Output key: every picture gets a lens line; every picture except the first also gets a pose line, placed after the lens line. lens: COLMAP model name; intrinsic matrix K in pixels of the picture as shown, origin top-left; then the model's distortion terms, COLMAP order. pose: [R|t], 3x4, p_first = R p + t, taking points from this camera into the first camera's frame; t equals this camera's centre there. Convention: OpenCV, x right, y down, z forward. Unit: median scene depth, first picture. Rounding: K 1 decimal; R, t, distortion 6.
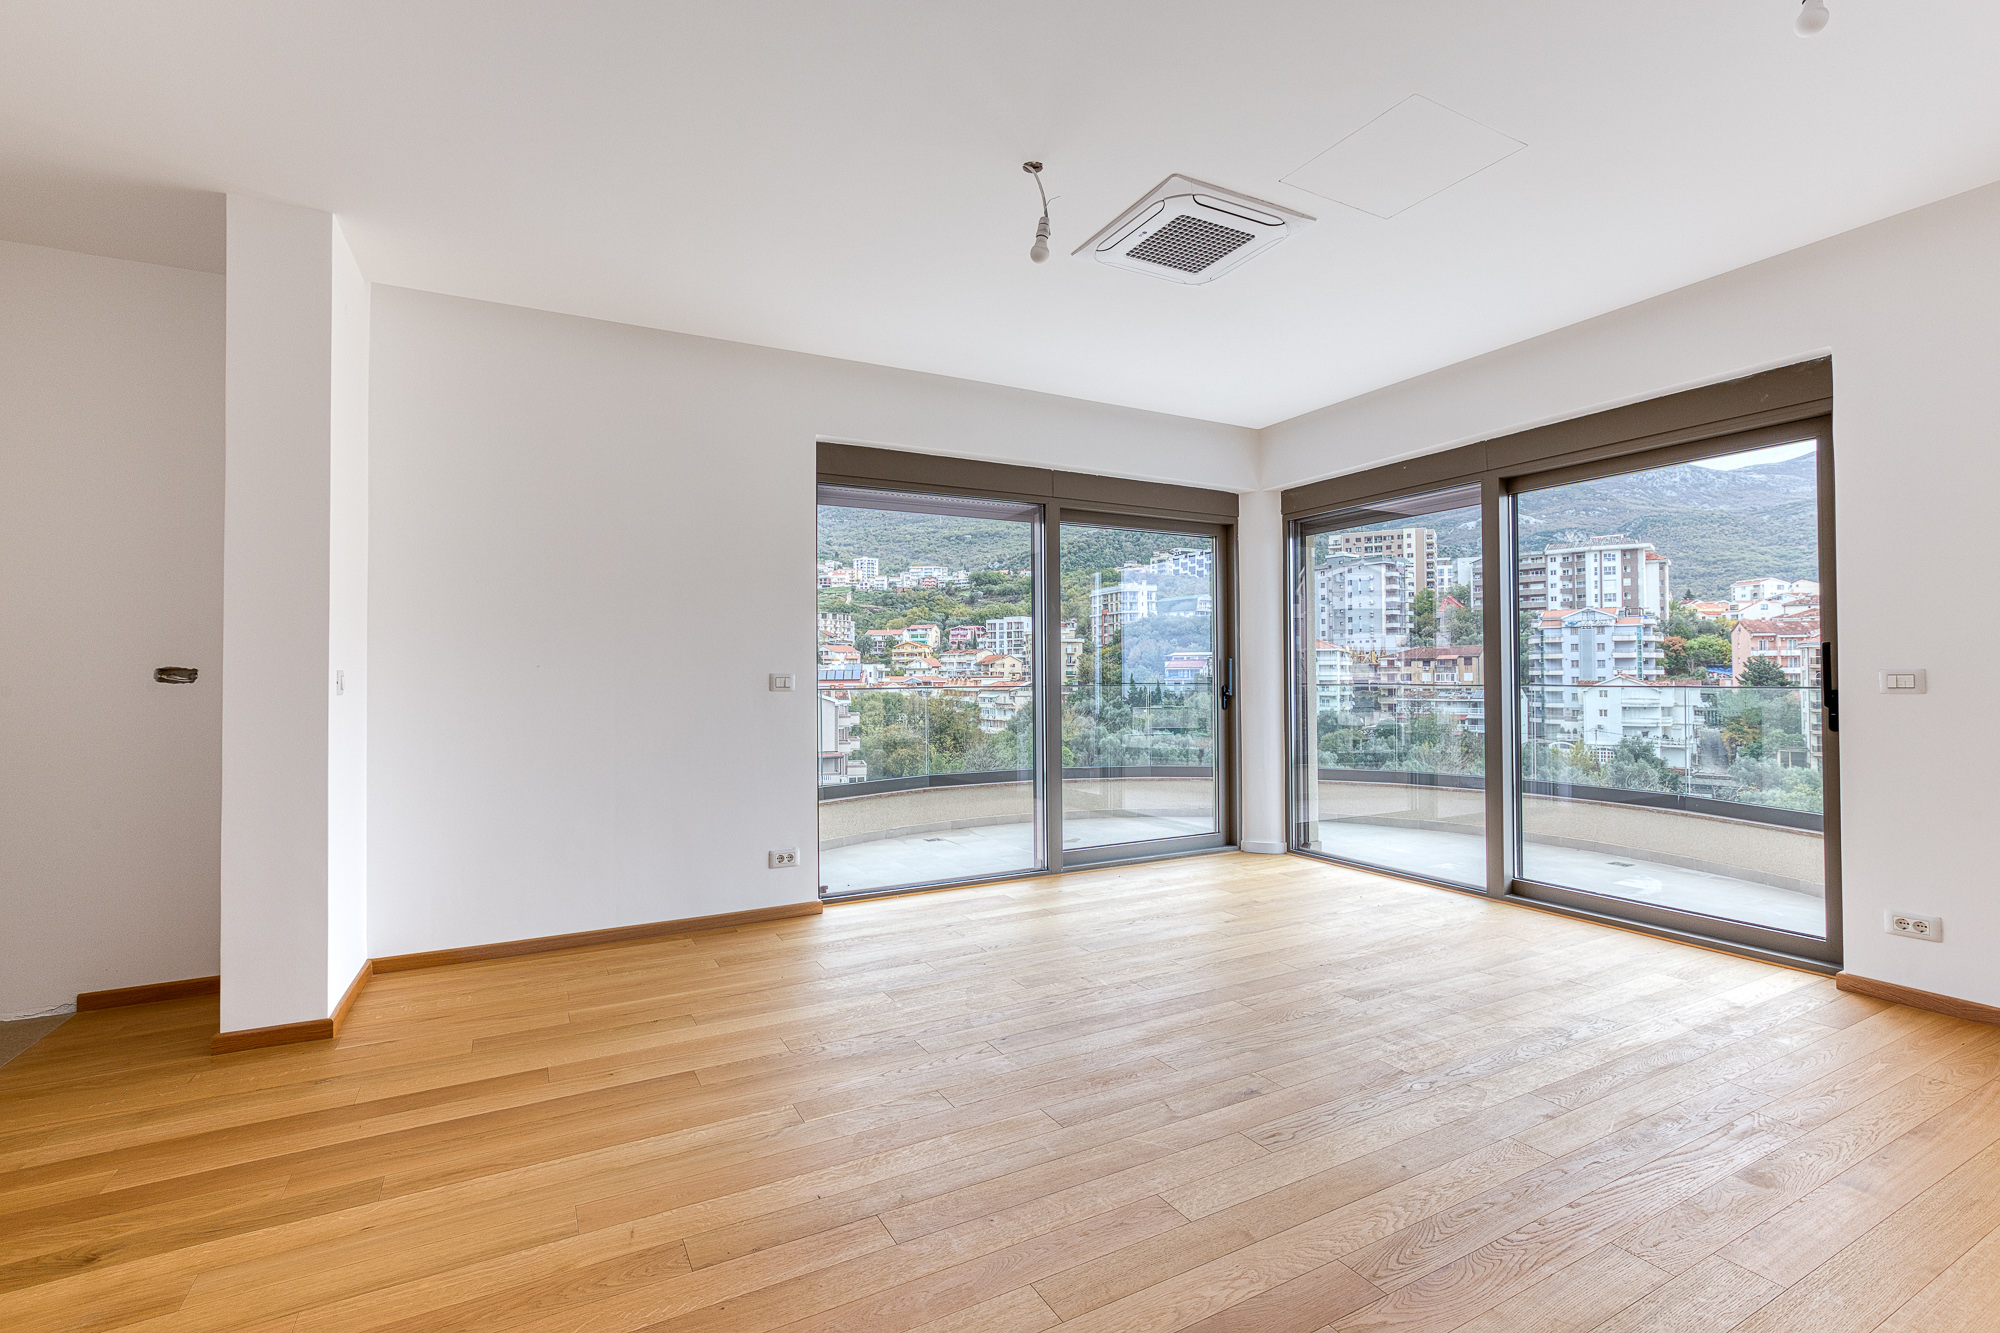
lens RADIAL K [[910.6, 0, 1012.4], [0, 910.6, 666.5], [0, 0, 1]] dist [-0.008258, 0.000688]
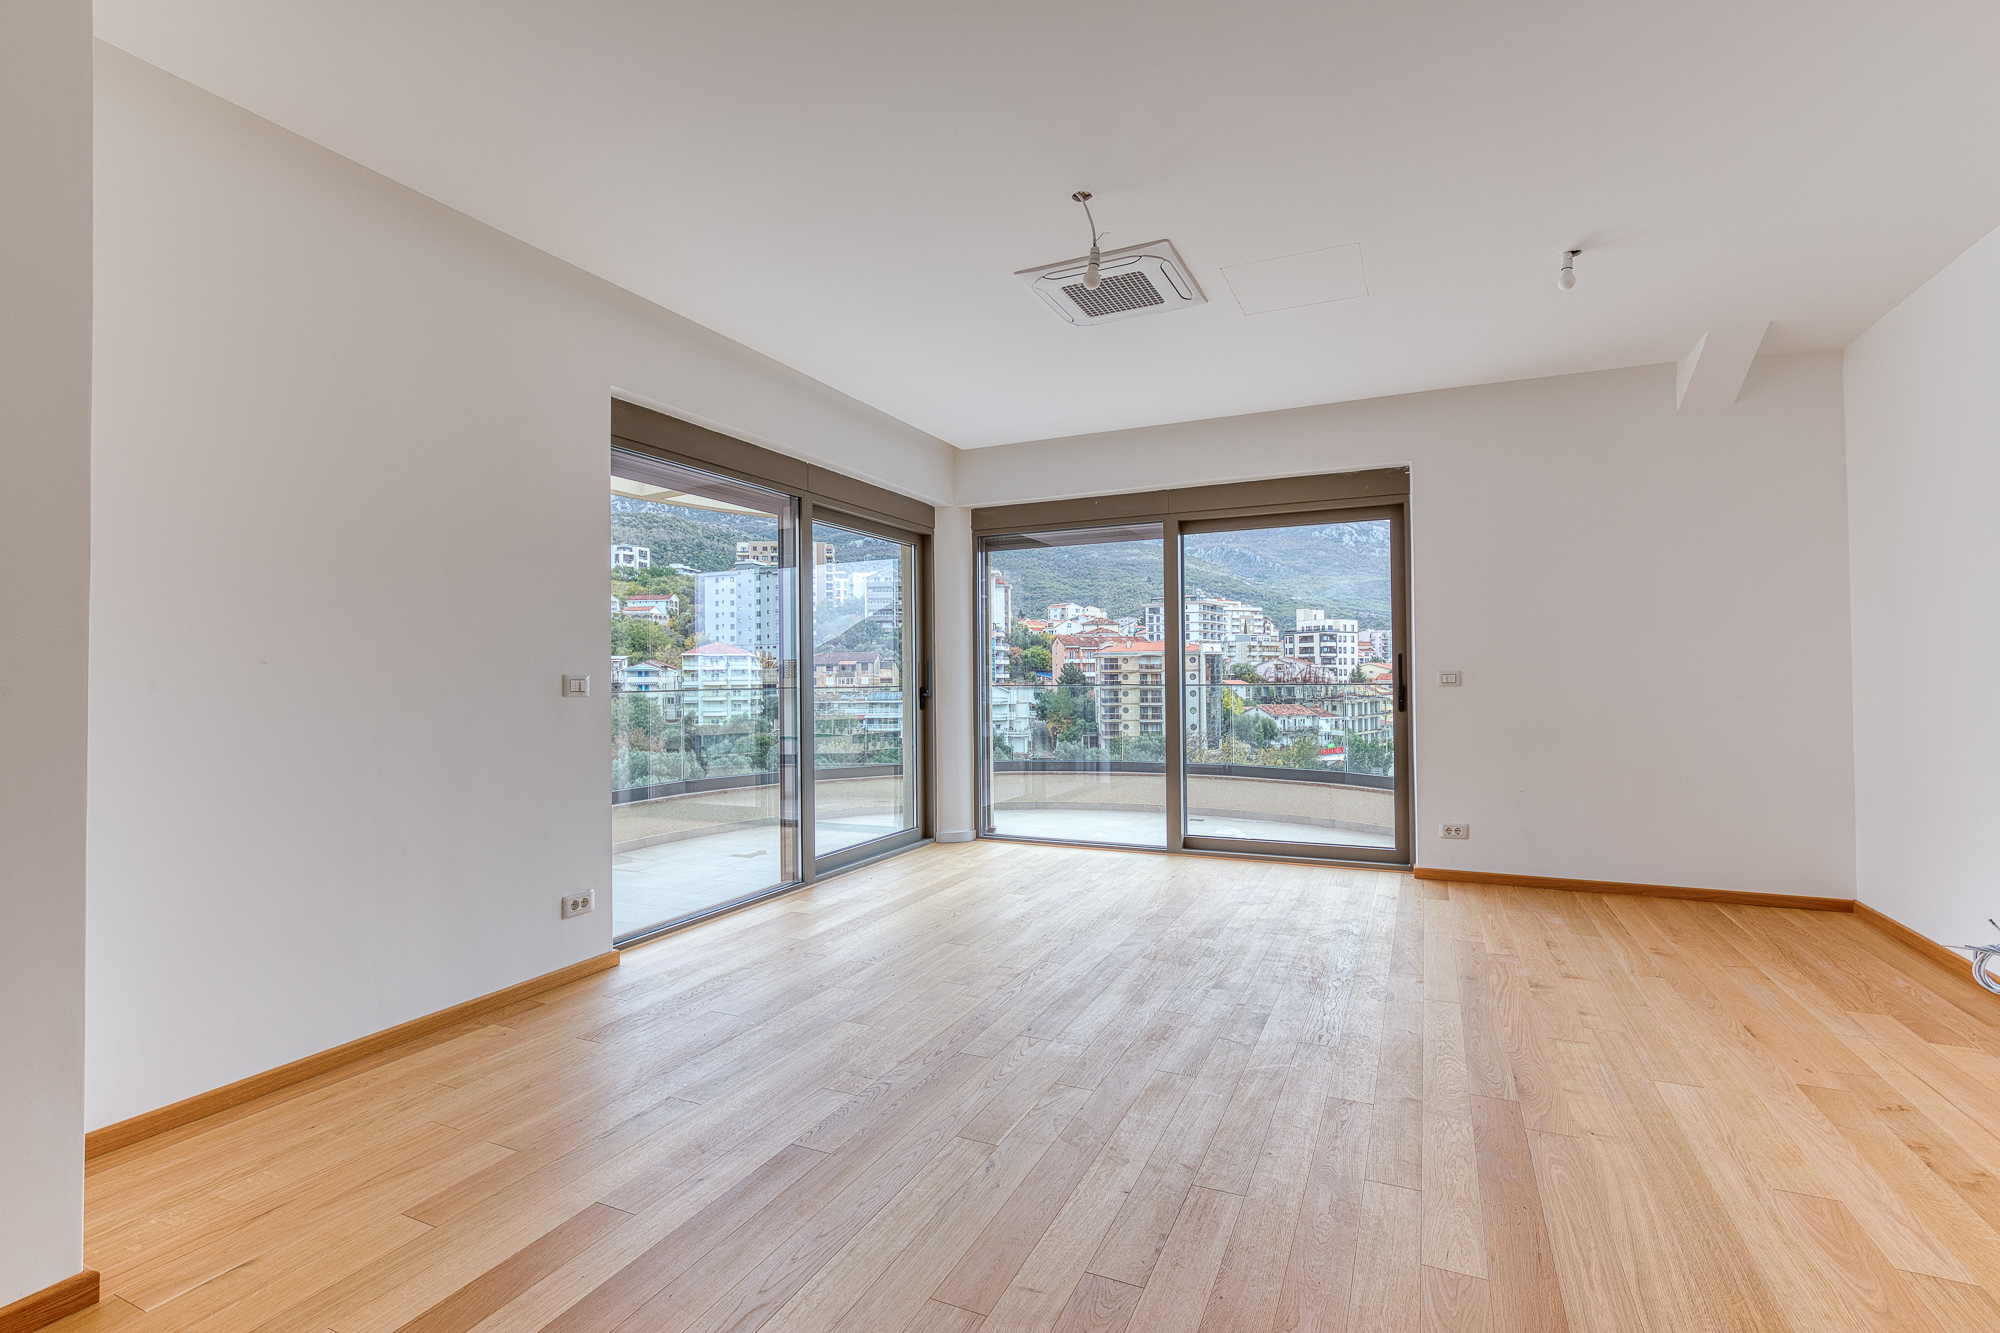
lens RADIAL K [[910.6, 0, 1012.4], [0, 910.6, 666.5], [0, 0, 1]] dist [-0.008258, 0.000688]
pose [[0.804841, 0.003830, 0.593478, -0.316830], [-0.000760, 0.999985, -0.005422, 0.002769], [-0.593490, 0.003913, 0.804832, 0.091440]]
